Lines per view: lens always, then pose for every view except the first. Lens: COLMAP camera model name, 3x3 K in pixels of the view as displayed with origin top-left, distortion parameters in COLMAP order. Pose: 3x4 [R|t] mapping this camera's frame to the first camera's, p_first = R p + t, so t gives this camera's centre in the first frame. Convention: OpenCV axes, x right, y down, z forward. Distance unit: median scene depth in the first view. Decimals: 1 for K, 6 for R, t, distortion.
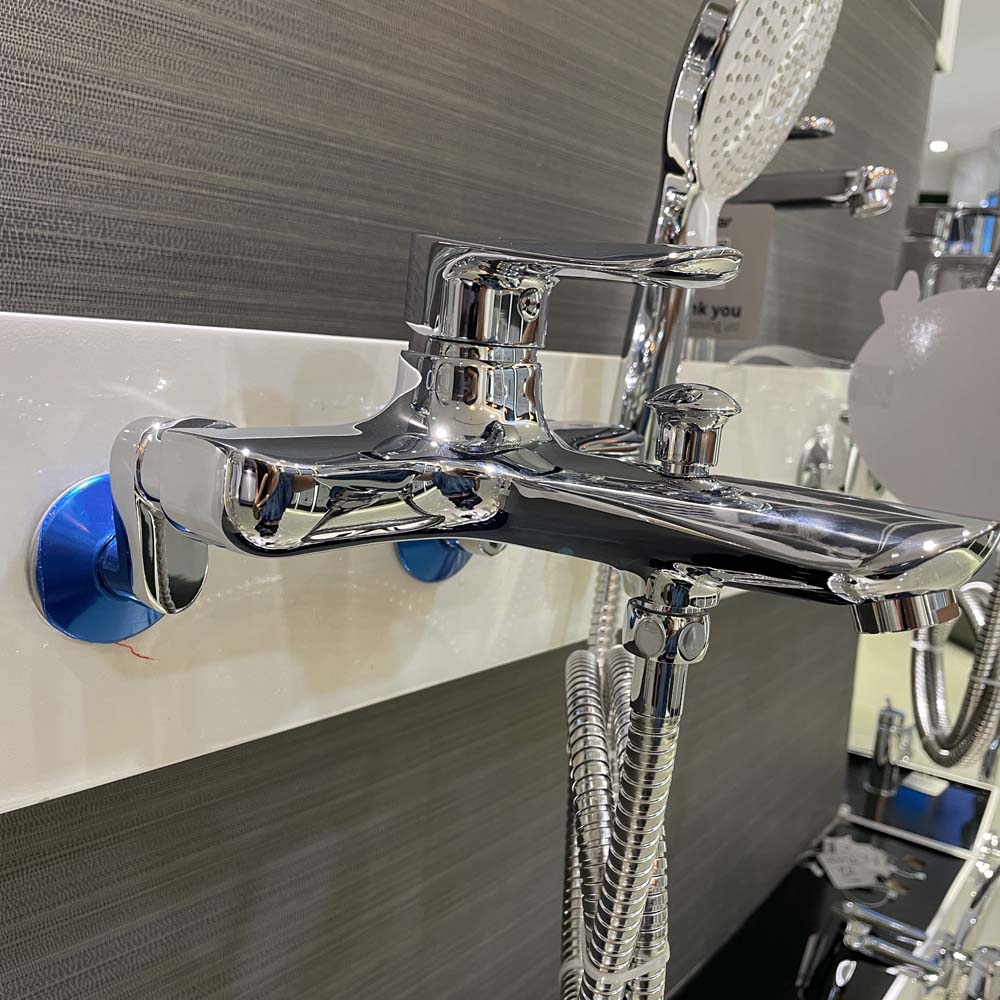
lens RADIAL K [[1114.9, 0, 500.5], [0, 1114.9, 453.4], [0, 0, 1]] dist [0.134118, -0.260846]
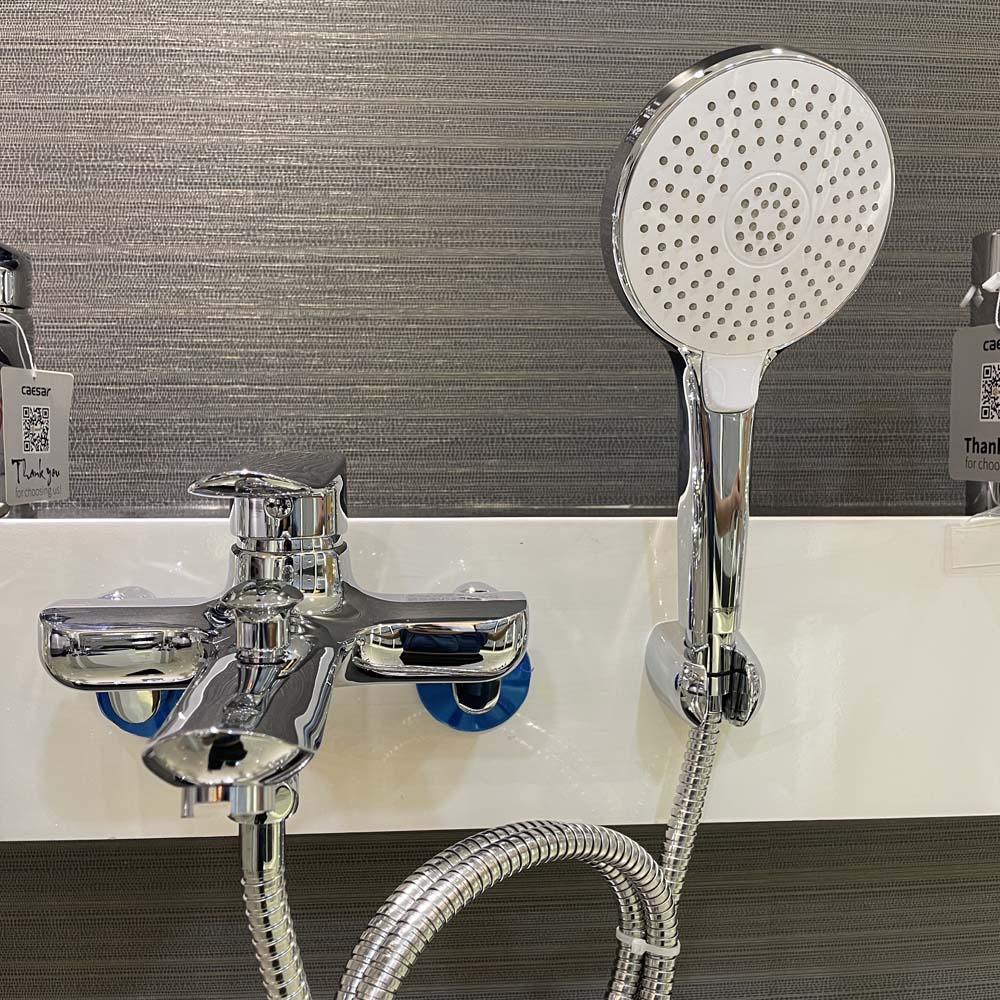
lens RADIAL K [[1114.9, 0, 500.5], [0, 1114.9, 453.4], [0, 0, 1]] dist [0.134118, -0.260846]
pose [[0.641365, -0.050455, -0.765575, 0.703929], [-0.027629, 0.995669, -0.088765, -0.050960], [0.766738, 0.078083, 0.637194, 0.240664]]
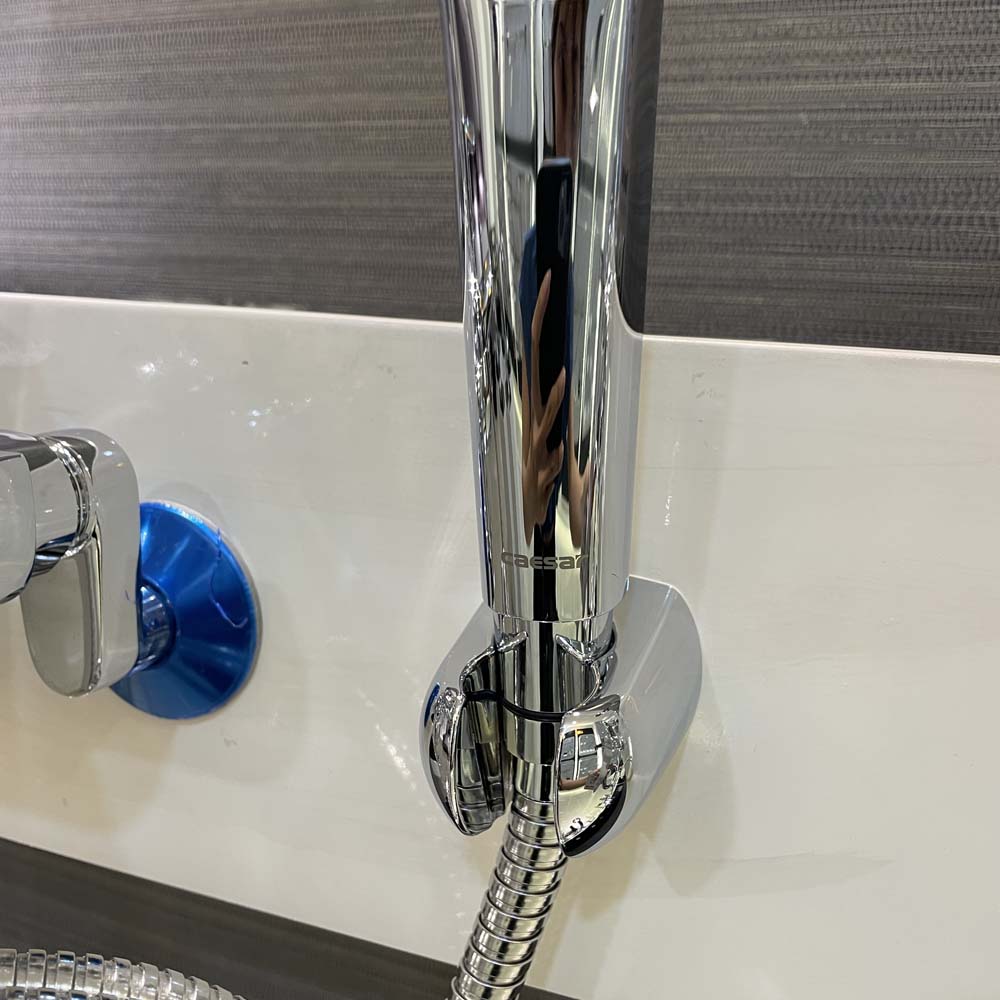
lens RADIAL K [[1114.9, 0, 500.5], [0, 1114.9, 453.4], [0, 0, 1]] dist [0.134118, -0.260846]
pose [[0.258907, 0.090216, -0.961680, 0.460805], [-0.123278, 0.990573, 0.059737, -0.060995], [0.958003, 0.103088, 0.267588, 0.817636]]
